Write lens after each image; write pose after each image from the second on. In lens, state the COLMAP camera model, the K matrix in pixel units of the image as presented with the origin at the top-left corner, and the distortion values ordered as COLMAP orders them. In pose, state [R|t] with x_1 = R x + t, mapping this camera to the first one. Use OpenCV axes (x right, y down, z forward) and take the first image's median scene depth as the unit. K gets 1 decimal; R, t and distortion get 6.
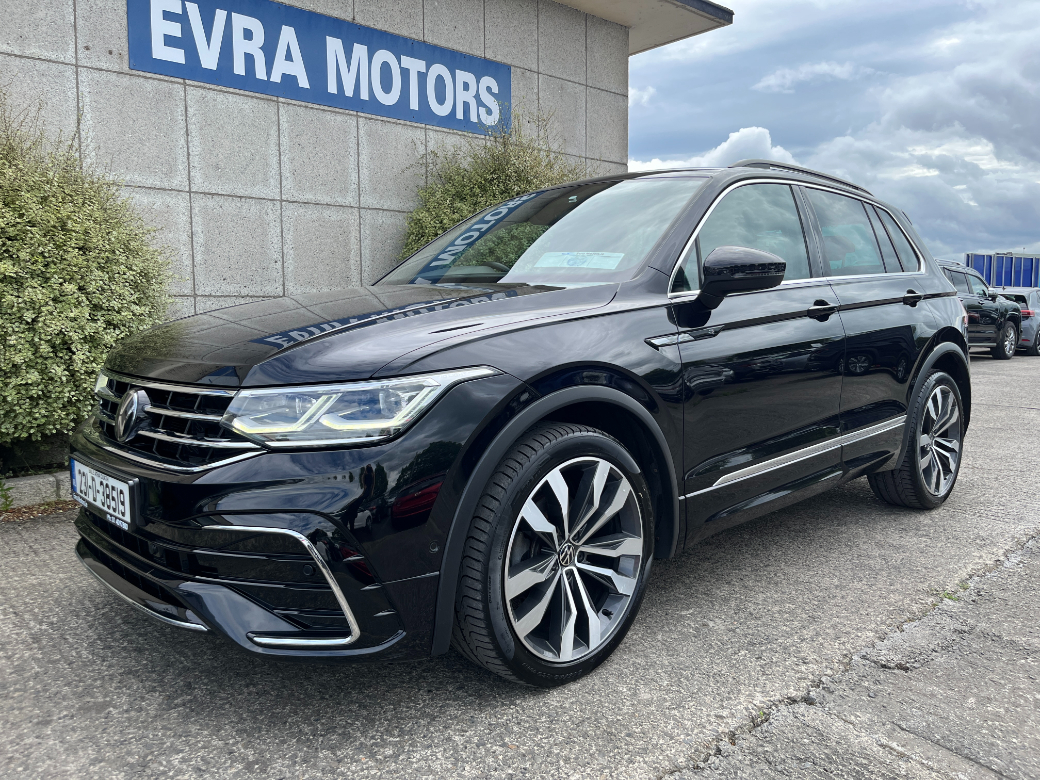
lens RADIAL K [[804.6, 0, 502.2], [0, 804.6, 385.6], [0, 0, 1]] dist [0.070142, -0.104913]
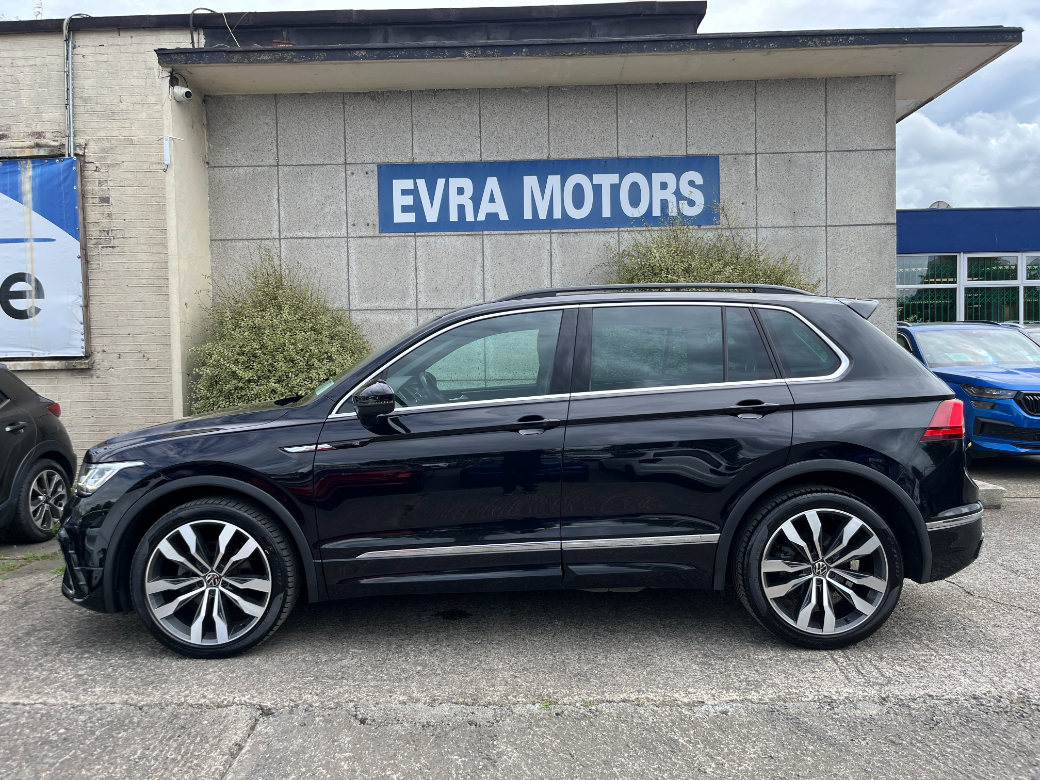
lens RADIAL K [[804.6, 0, 502.2], [0, 804.6, 385.6], [0, 0, 1]] dist [0.070142, -0.104913]
pose [[0.709919, 0.016840, -0.704082, 0.680423], [-0.051534, 0.998276, -0.028085, -0.067475], [0.702395, 0.056222, 0.709563, 0.099575]]
